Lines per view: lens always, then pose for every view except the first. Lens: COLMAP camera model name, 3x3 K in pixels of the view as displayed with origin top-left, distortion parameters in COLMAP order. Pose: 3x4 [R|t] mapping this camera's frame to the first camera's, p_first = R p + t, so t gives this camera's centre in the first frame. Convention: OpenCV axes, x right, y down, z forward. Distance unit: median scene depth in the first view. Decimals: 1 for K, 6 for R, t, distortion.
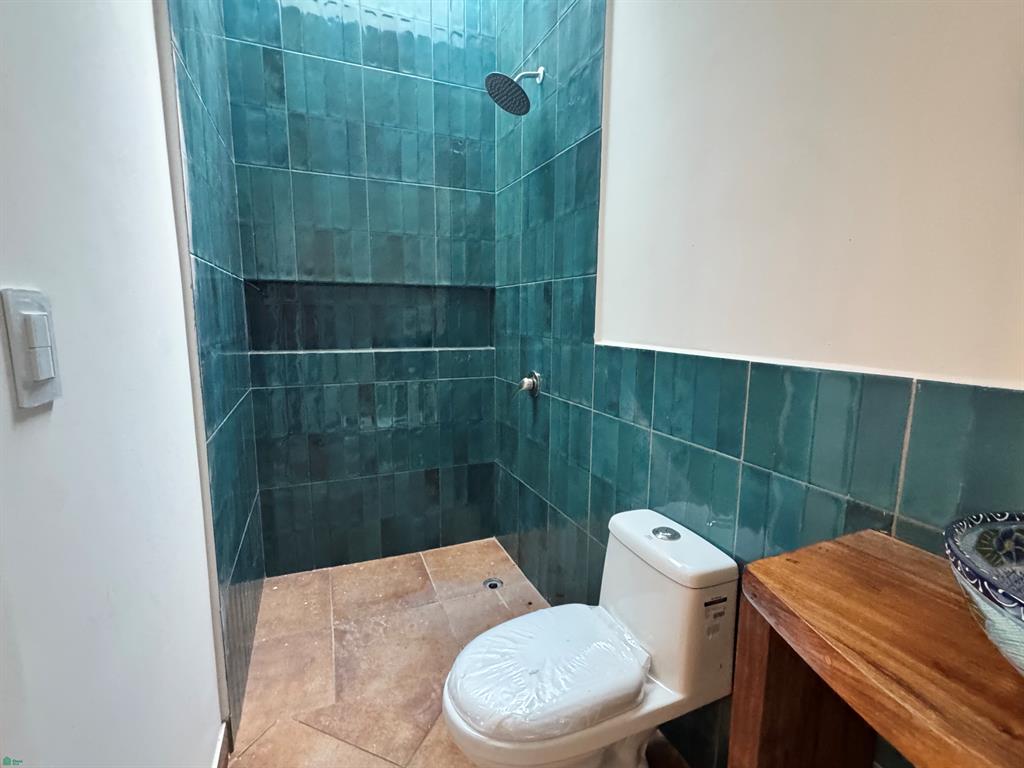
lens RADIAL K [[460.9, 0, 512.0], [0, 460.9, 384.0], [0, 0, 1]] dist [-0.005603, 0.001268]
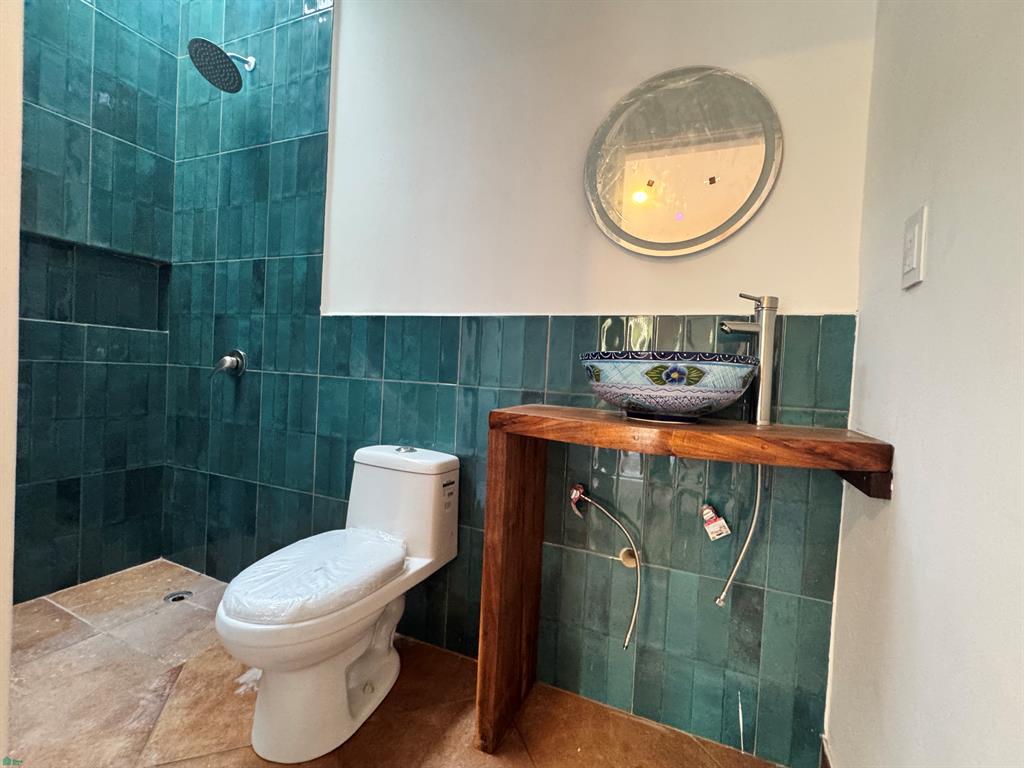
lens RADIAL K [[460.9, 0, 512.0], [0, 460.9, 384.0], [0, 0, 1]] dist [-0.005603, 0.001268]
pose [[0.726872, 0.012002, 0.686668, -0.241710], [0.053548, 0.995813, -0.074089, 0.181805], [-0.684682, 0.090623, 0.723186, -0.107063]]
